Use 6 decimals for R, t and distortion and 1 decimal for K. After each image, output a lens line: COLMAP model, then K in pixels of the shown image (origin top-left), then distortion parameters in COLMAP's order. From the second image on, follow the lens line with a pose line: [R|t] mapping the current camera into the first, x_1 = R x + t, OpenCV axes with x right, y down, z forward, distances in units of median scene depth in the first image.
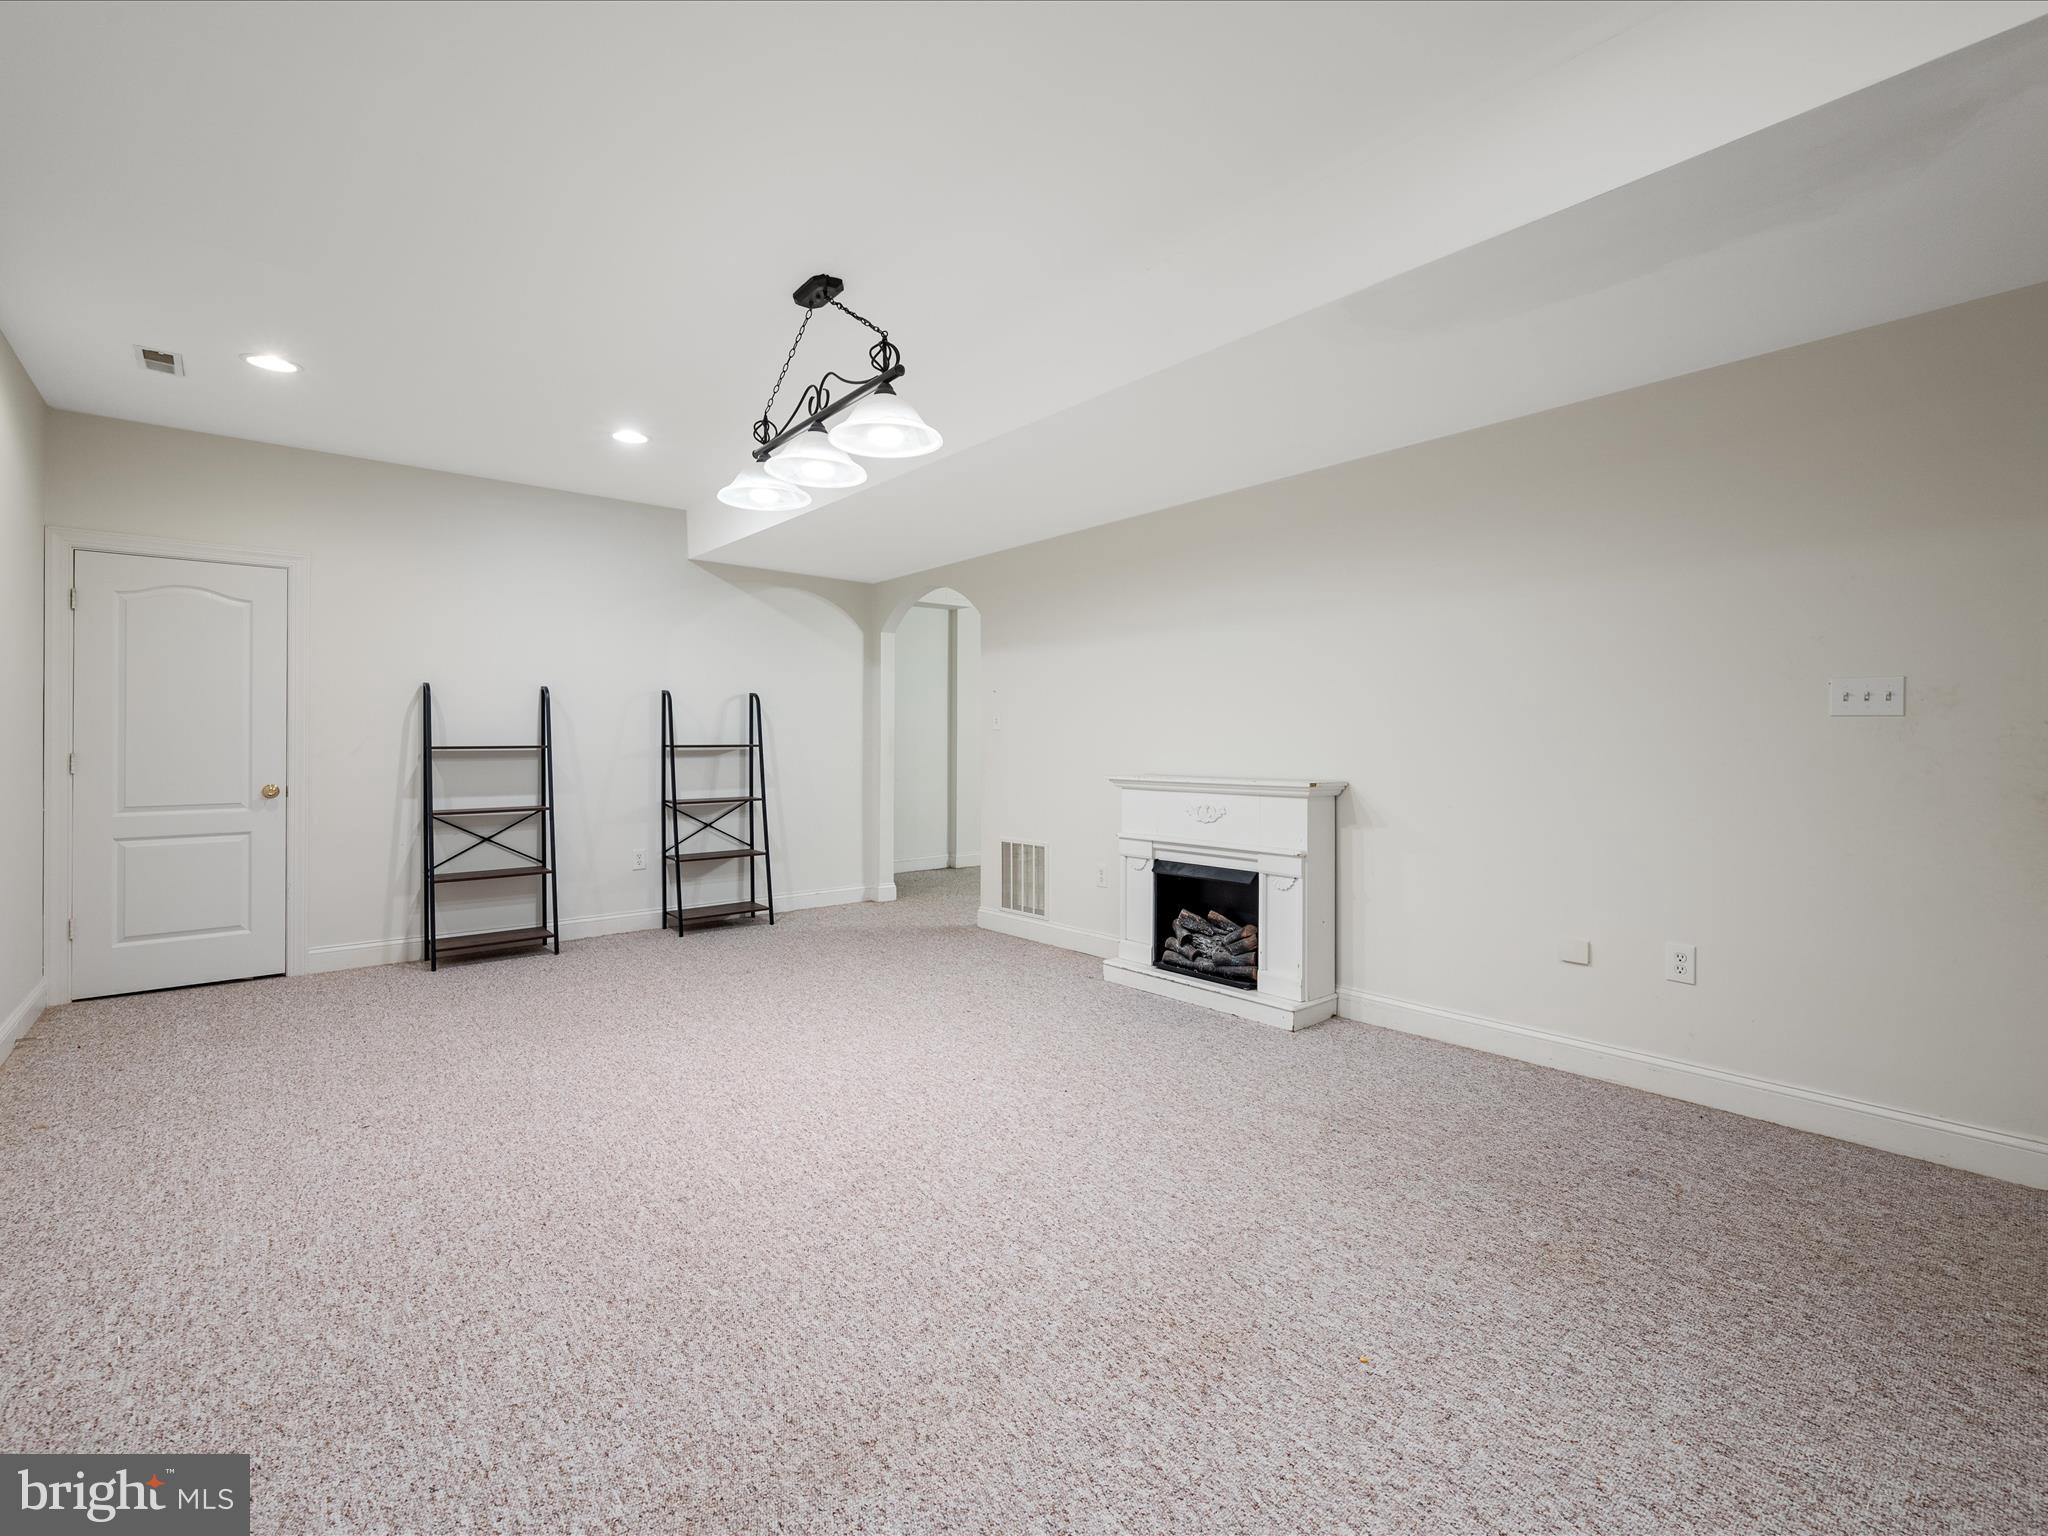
lens RADIAL K [[910.7, 0, 1020.2], [0, 910.7, 741.9], [0, 0, 1]] dist [-0.000007, -0.000256]
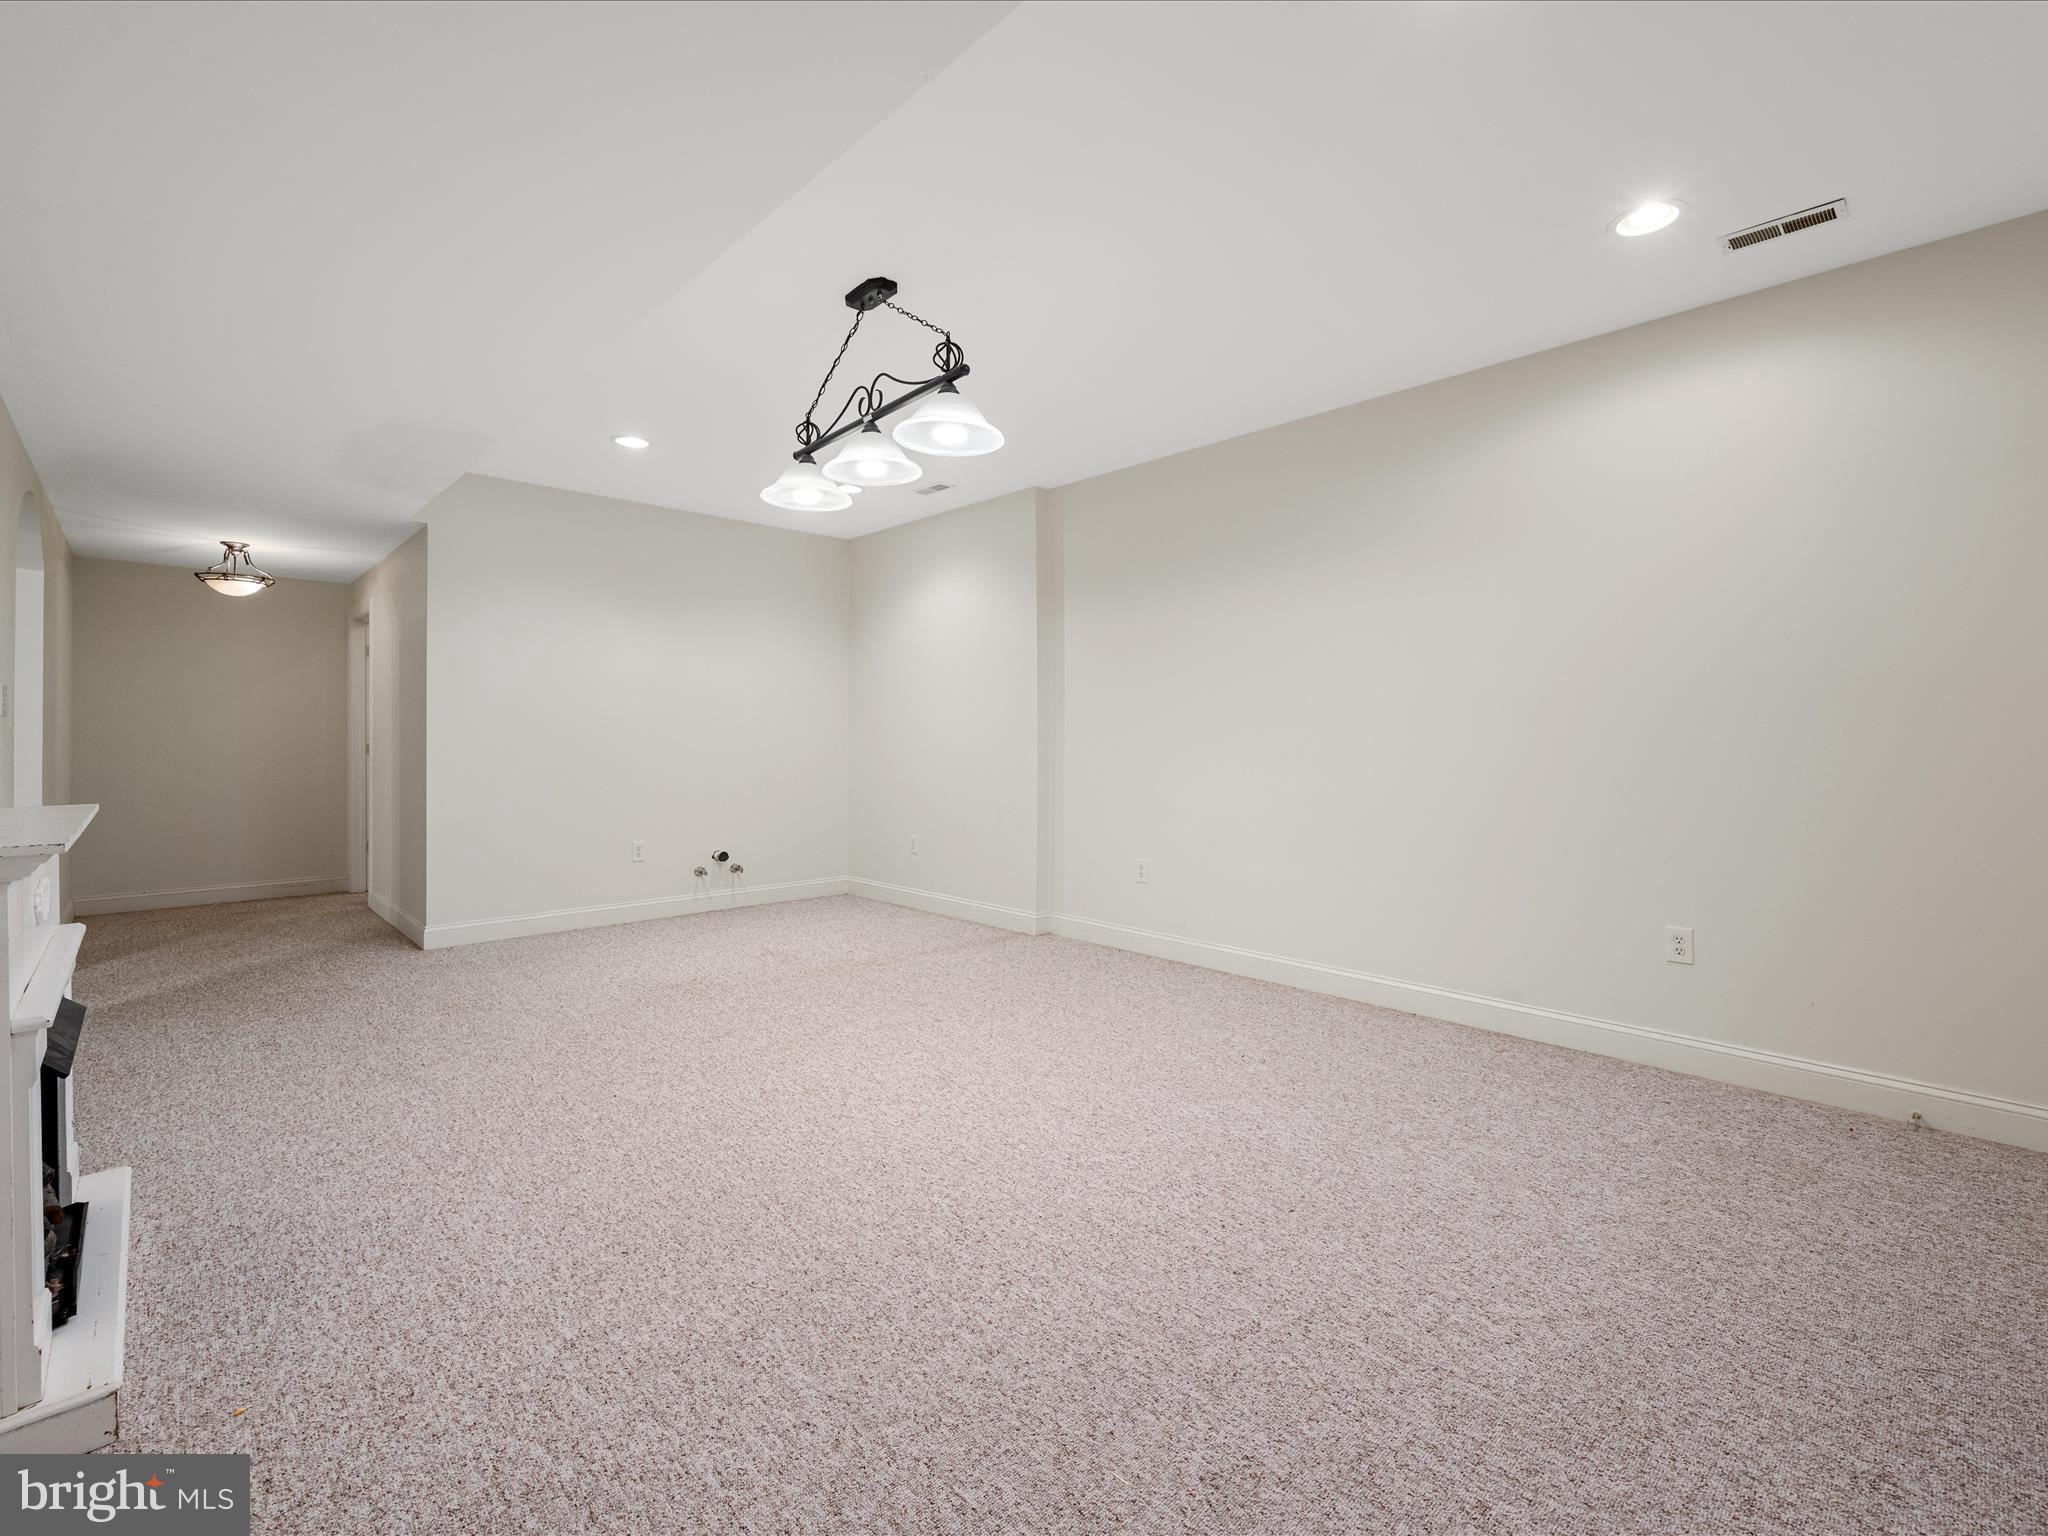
lens RADIAL K [[910.7, 0, 1020.2], [0, 910.7, 741.9], [0, 0, 1]] dist [-0.000007, -0.000256]
pose [[-0.998896, 0.000917, -0.046965, -0.340987], [0.000667, 0.999986, 0.005336, 0.001340], [0.046969, 0.005299, -0.998882, 2.019105]]
